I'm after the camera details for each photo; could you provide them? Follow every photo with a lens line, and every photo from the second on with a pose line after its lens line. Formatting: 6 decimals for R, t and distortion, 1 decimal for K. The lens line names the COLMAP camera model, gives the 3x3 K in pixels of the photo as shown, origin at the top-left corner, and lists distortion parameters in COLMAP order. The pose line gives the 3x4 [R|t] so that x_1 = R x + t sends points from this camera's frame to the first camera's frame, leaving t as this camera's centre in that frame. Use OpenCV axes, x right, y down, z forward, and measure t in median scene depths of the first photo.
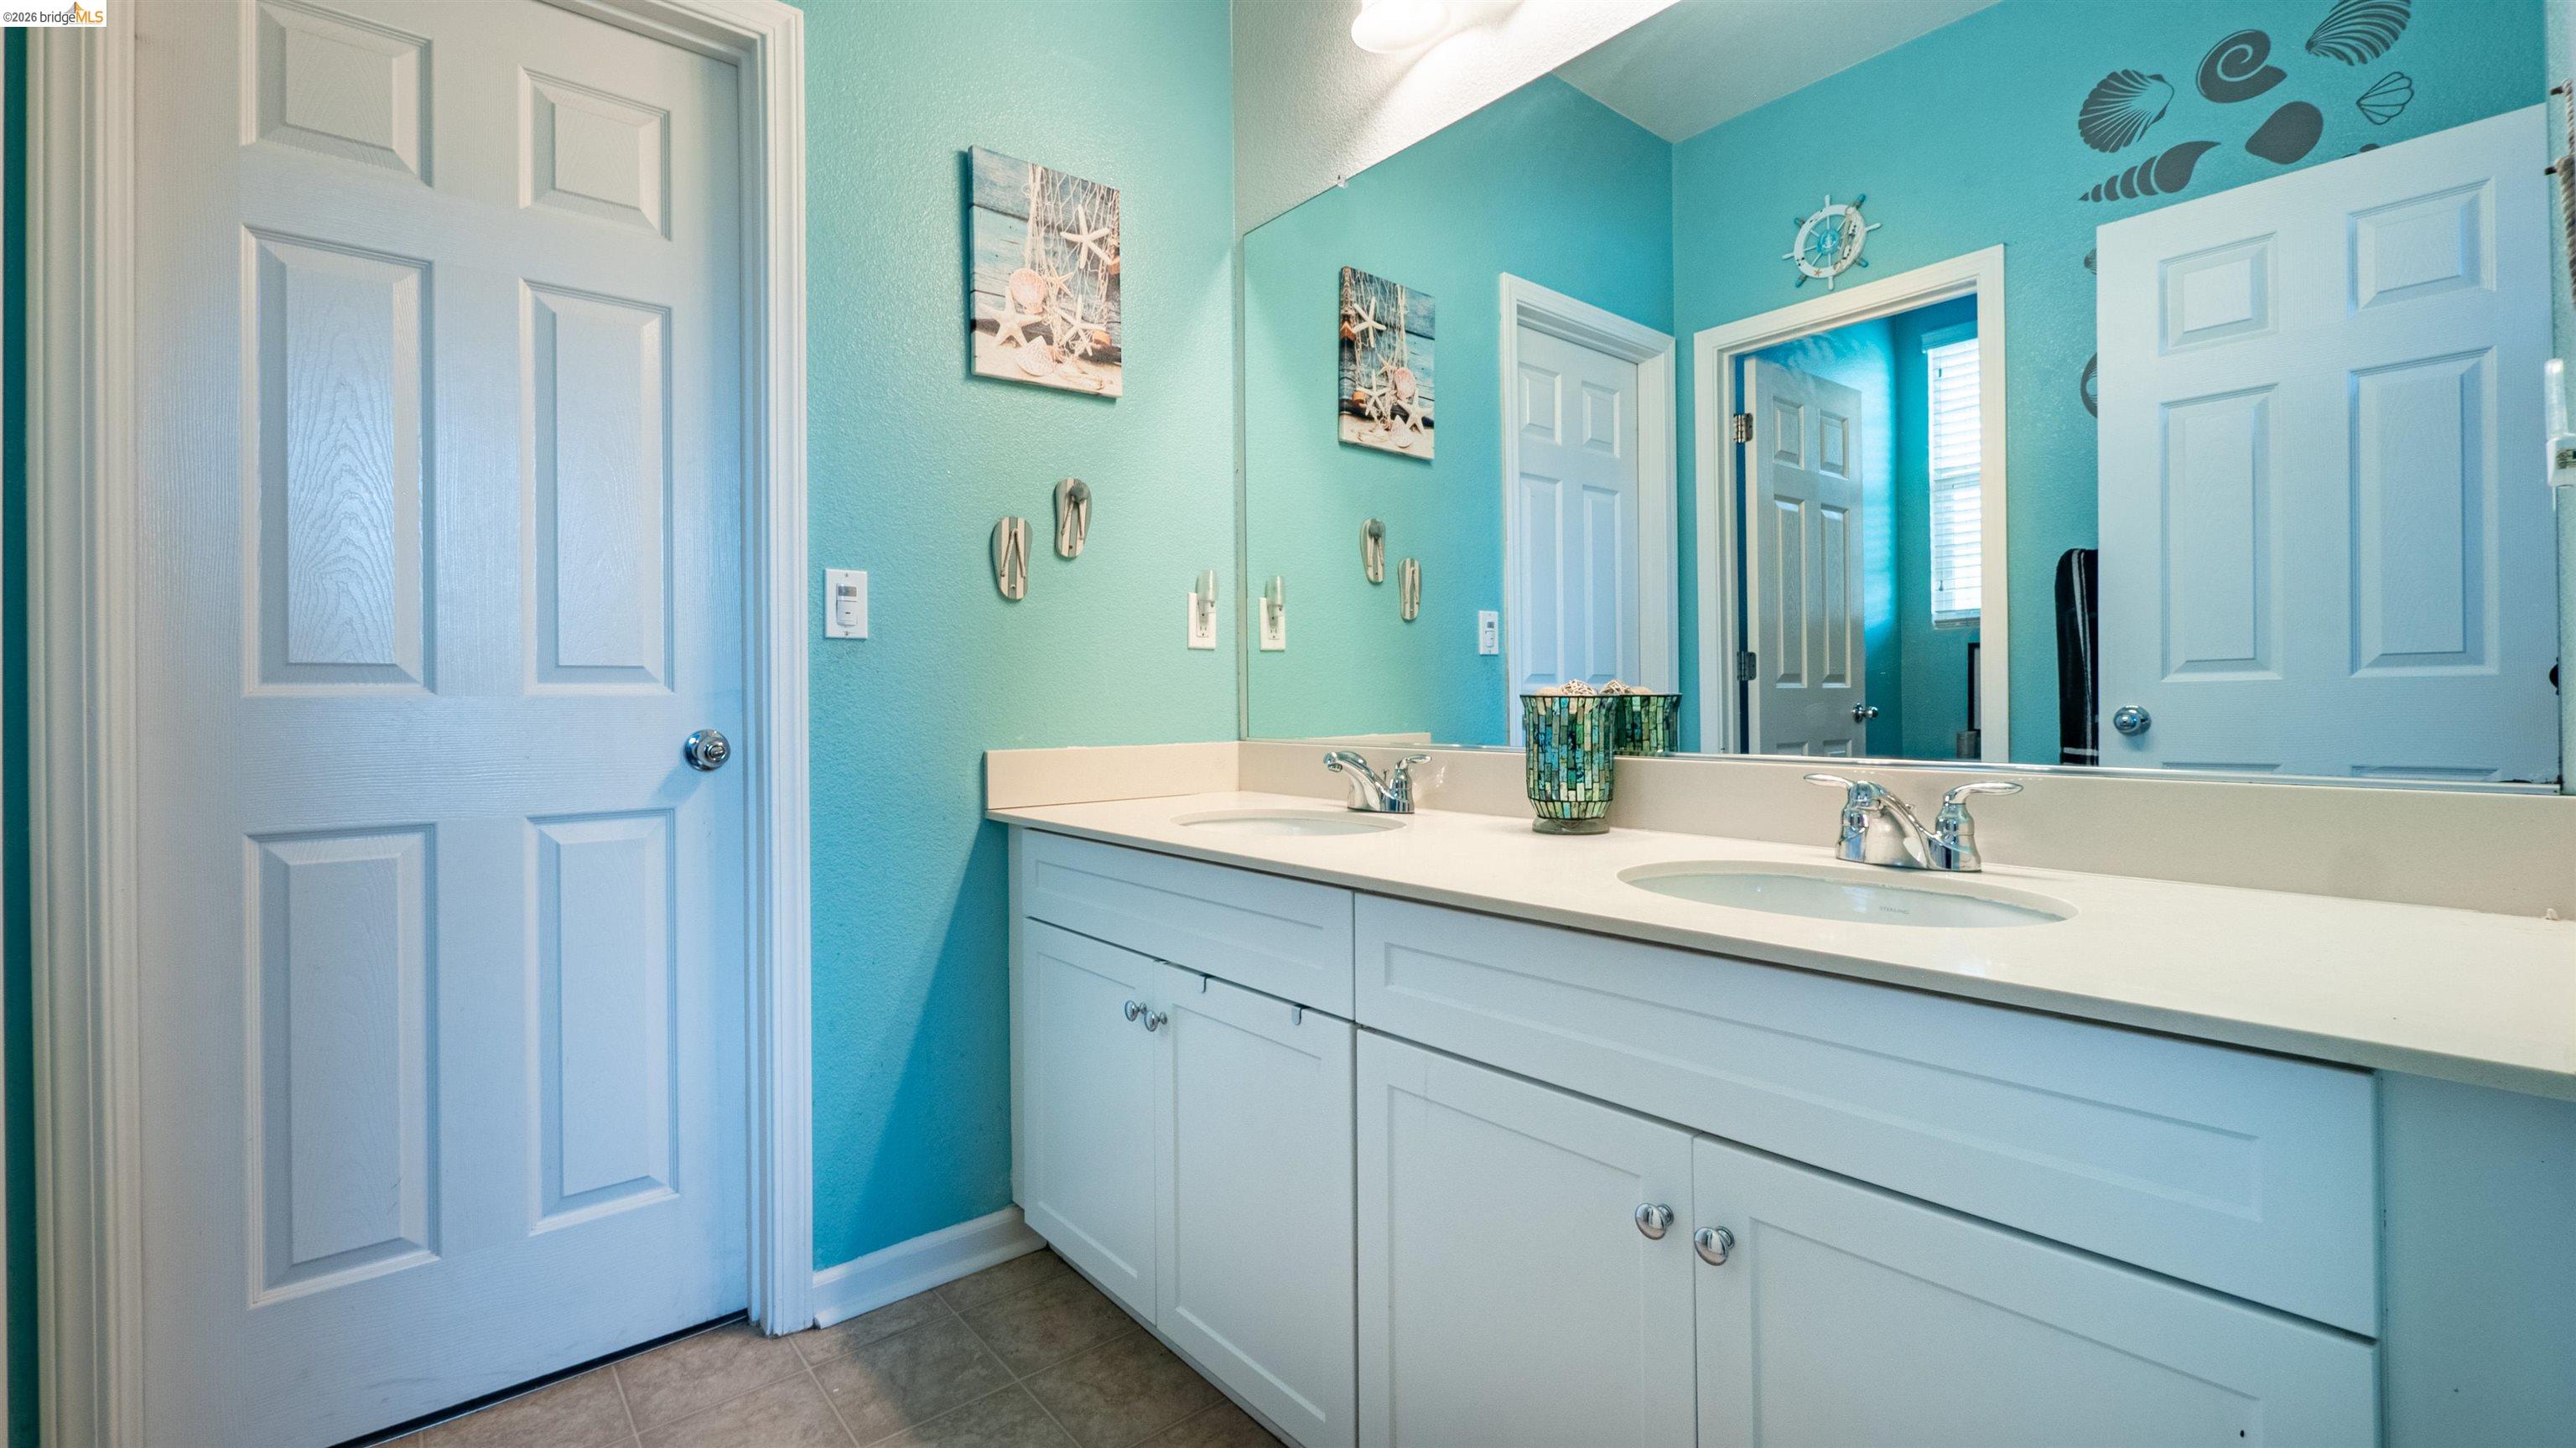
lens RADIAL K [[1100.2, 0, 1282.6], [0, 1100.2, 693.9], [0, 0, 1]] dist [-0.003108, 0.000411]
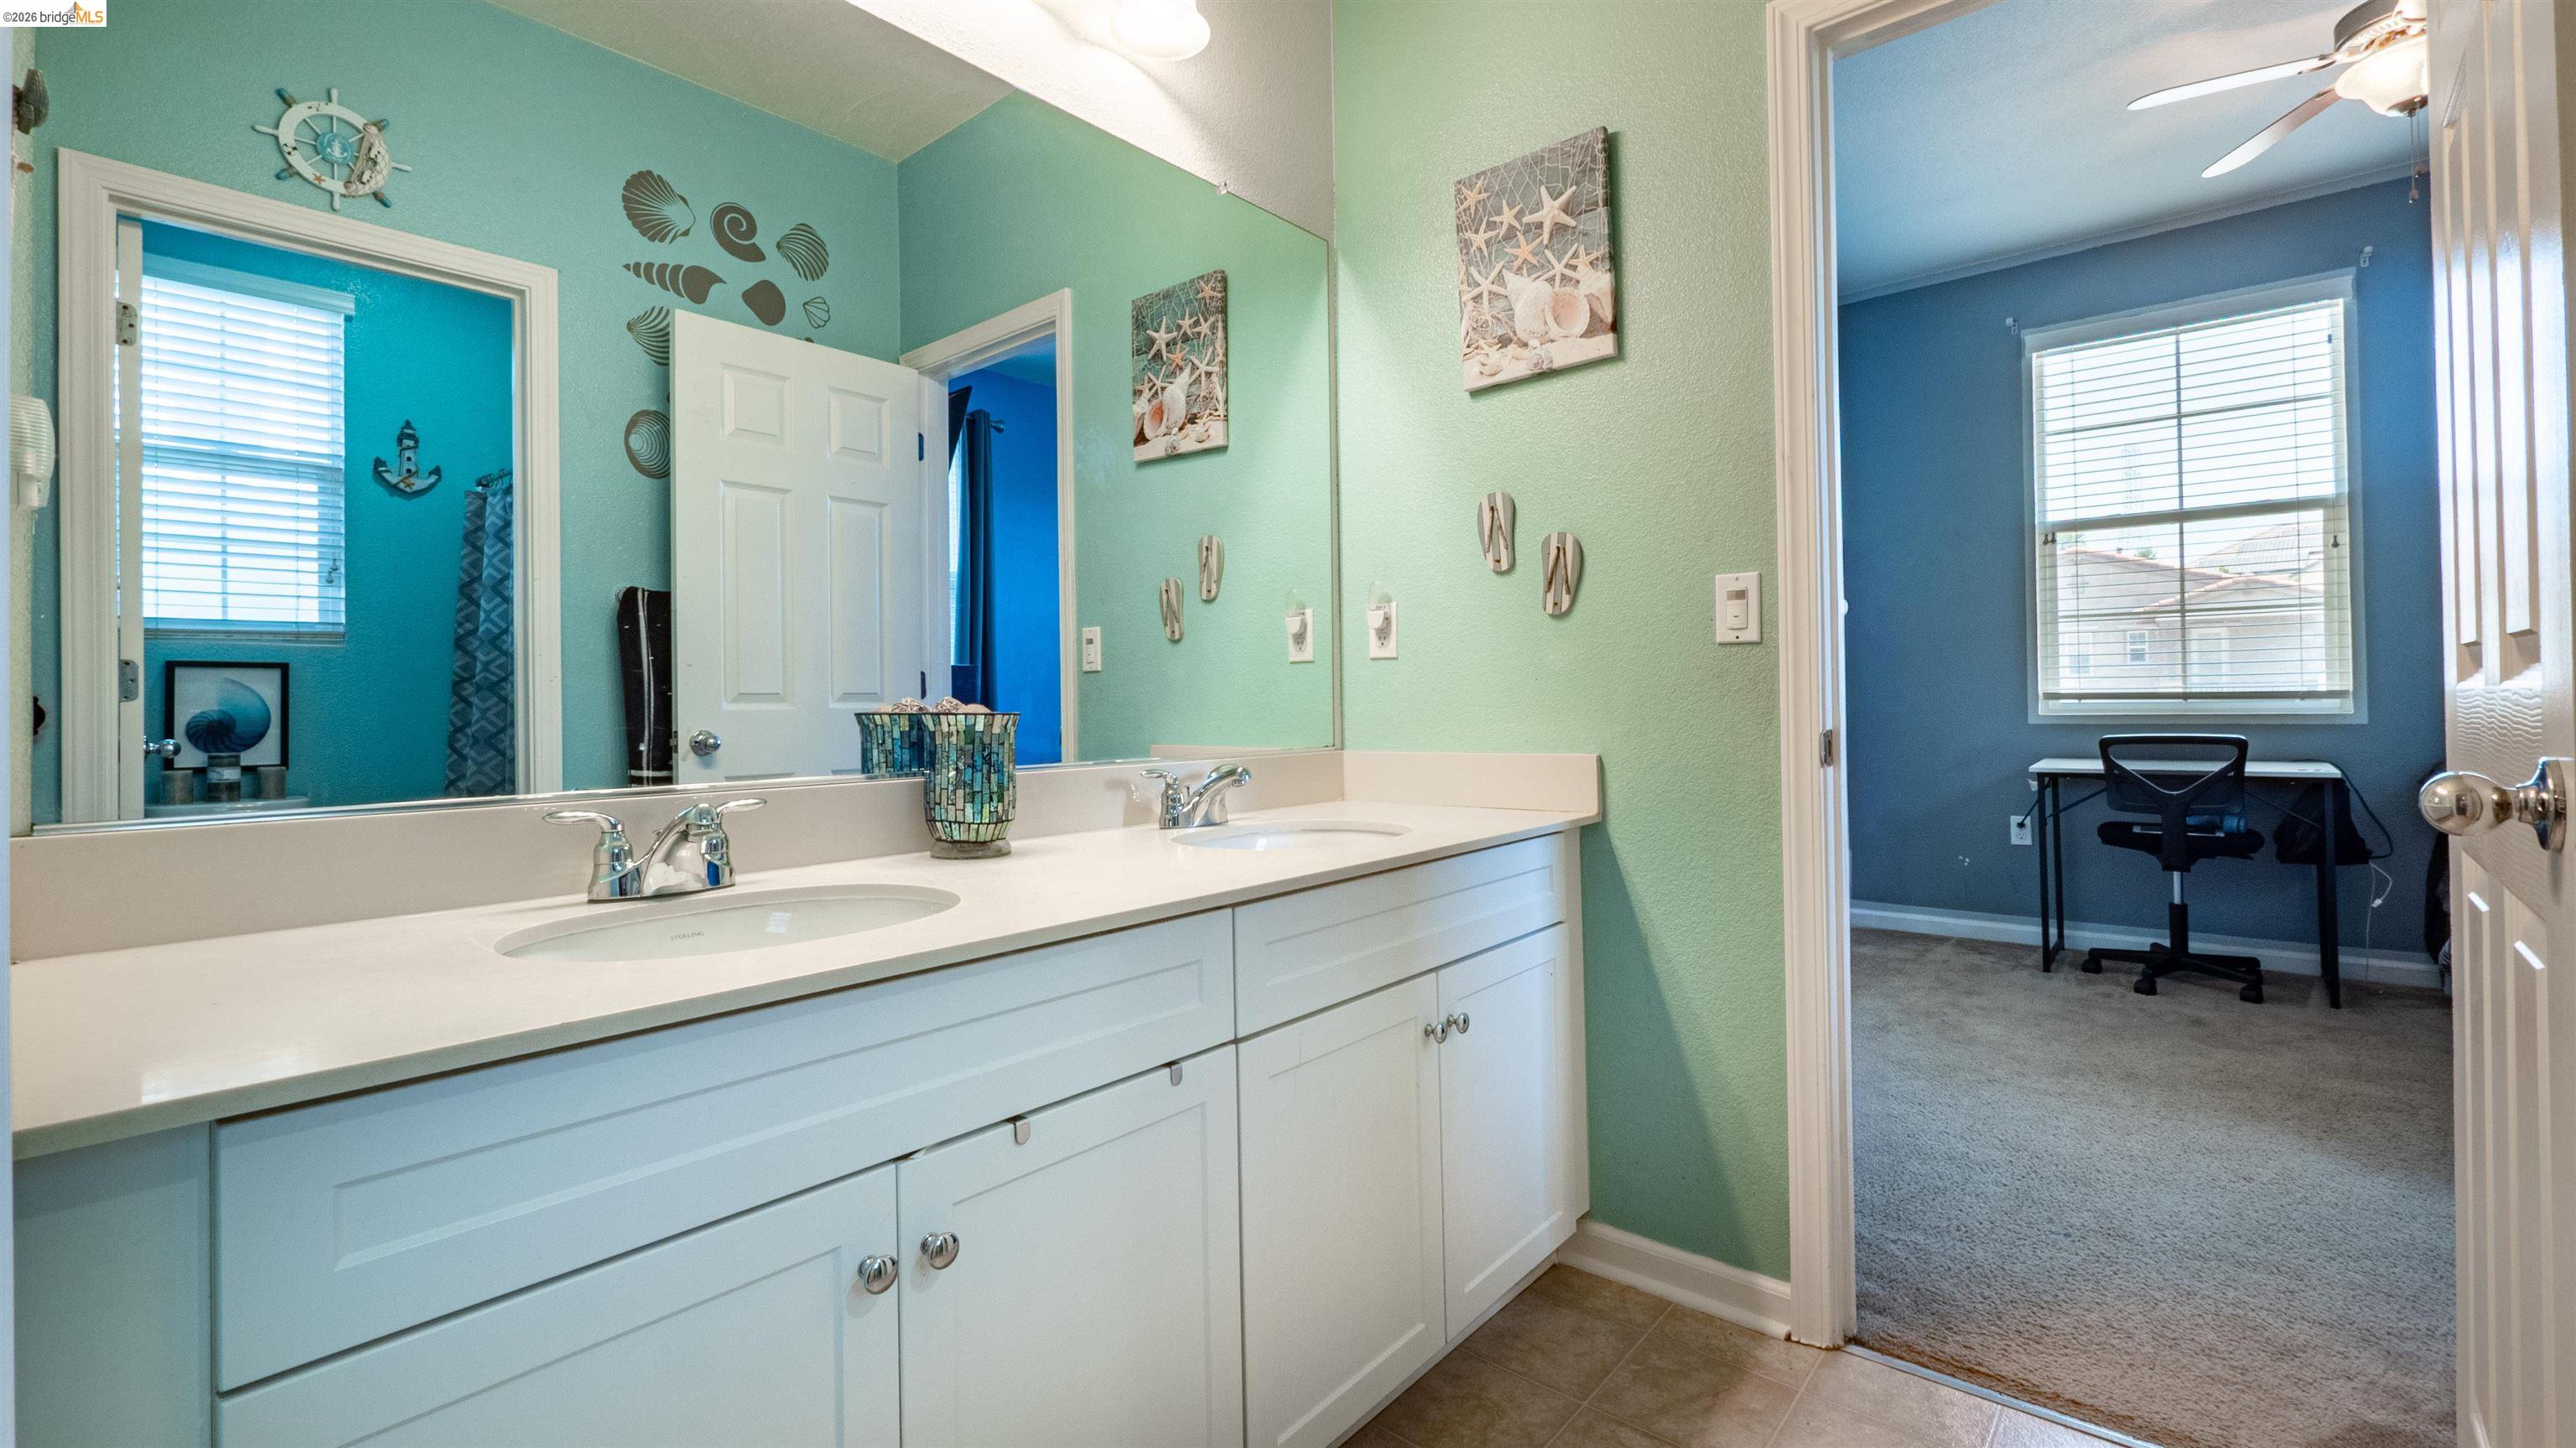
lens RADIAL K [[1100.2, 0, 1282.6], [0, 1100.2, 693.9], [0, 0, 1]] dist [-0.003108, 0.000411]
pose [[-0.180587, 0.024463, 0.983255, -0.494444], [0.010977, 0.999679, -0.022855, 0.005888], [-0.983498, 0.006666, -0.180797, 0.608076]]
